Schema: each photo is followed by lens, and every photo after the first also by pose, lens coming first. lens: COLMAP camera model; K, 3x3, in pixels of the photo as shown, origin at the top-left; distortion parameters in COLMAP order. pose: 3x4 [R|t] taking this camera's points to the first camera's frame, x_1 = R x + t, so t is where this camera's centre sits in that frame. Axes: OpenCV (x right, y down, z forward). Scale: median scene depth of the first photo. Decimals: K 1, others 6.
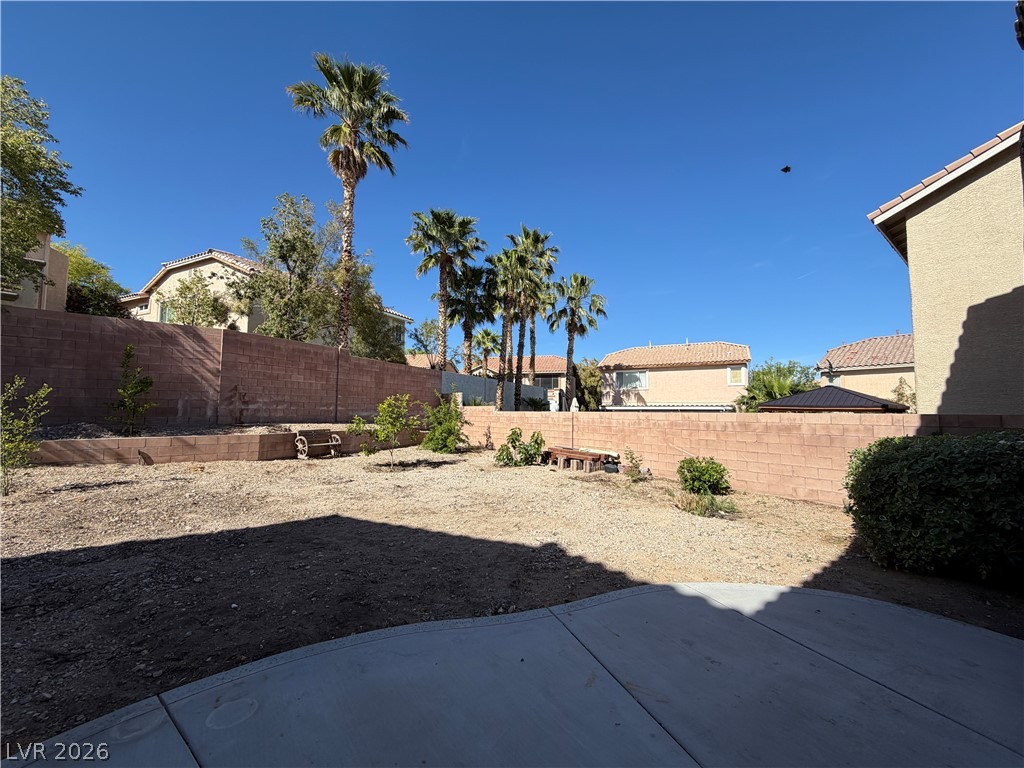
lens RADIAL K [[407.6, 0, 508.6], [0, 407.6, 385.7], [0, 0, 1]] dist [-0.001027, 0.000120]
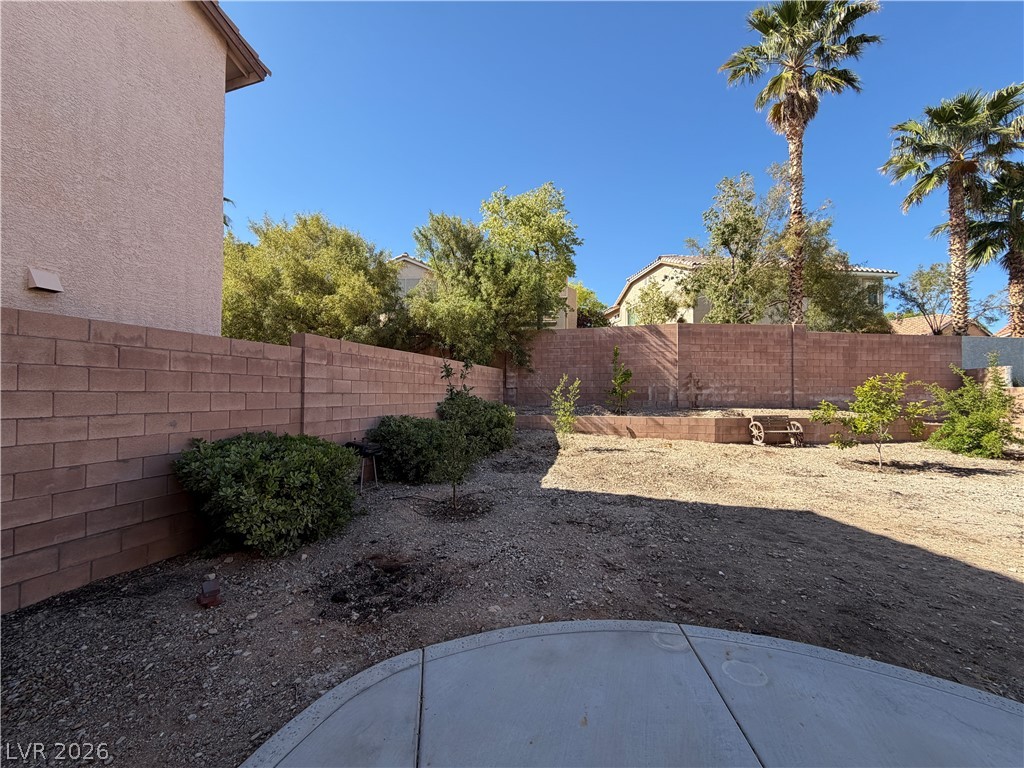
lens RADIAL K [[407.6, 0, 508.6], [0, 407.6, 385.7], [0, 0, 1]] dist [-0.001027, 0.000120]
pose [[0.548900, -0.025091, -0.835511, -0.019735], [0.055361, 0.998446, 0.006386, 0.000137], [0.834053, -0.049760, 0.549436, -0.015758]]
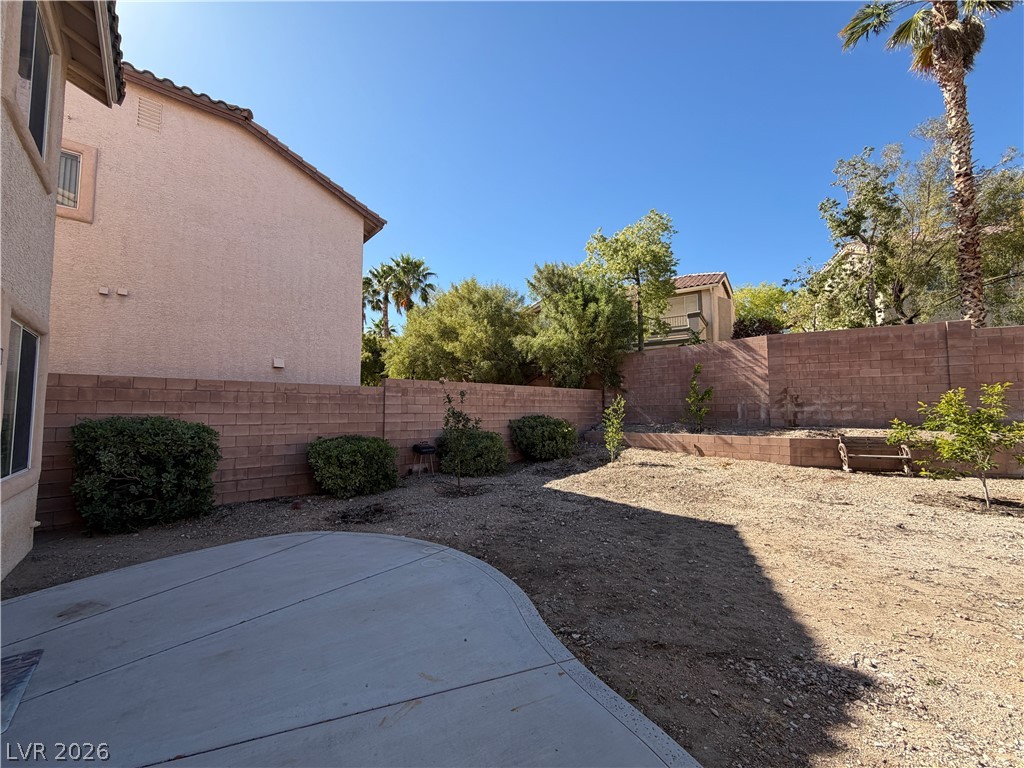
lens RADIAL K [[407.6, 0, 508.6], [0, 407.6, 385.7], [0, 0, 1]] dist [-0.001027, 0.000120]
pose [[0.047242, -0.074004, -0.996138, 0.281987], [0.066990, 0.995241, -0.070760, 0.018009], [0.996635, -0.063389, 0.051974, 0.261872]]
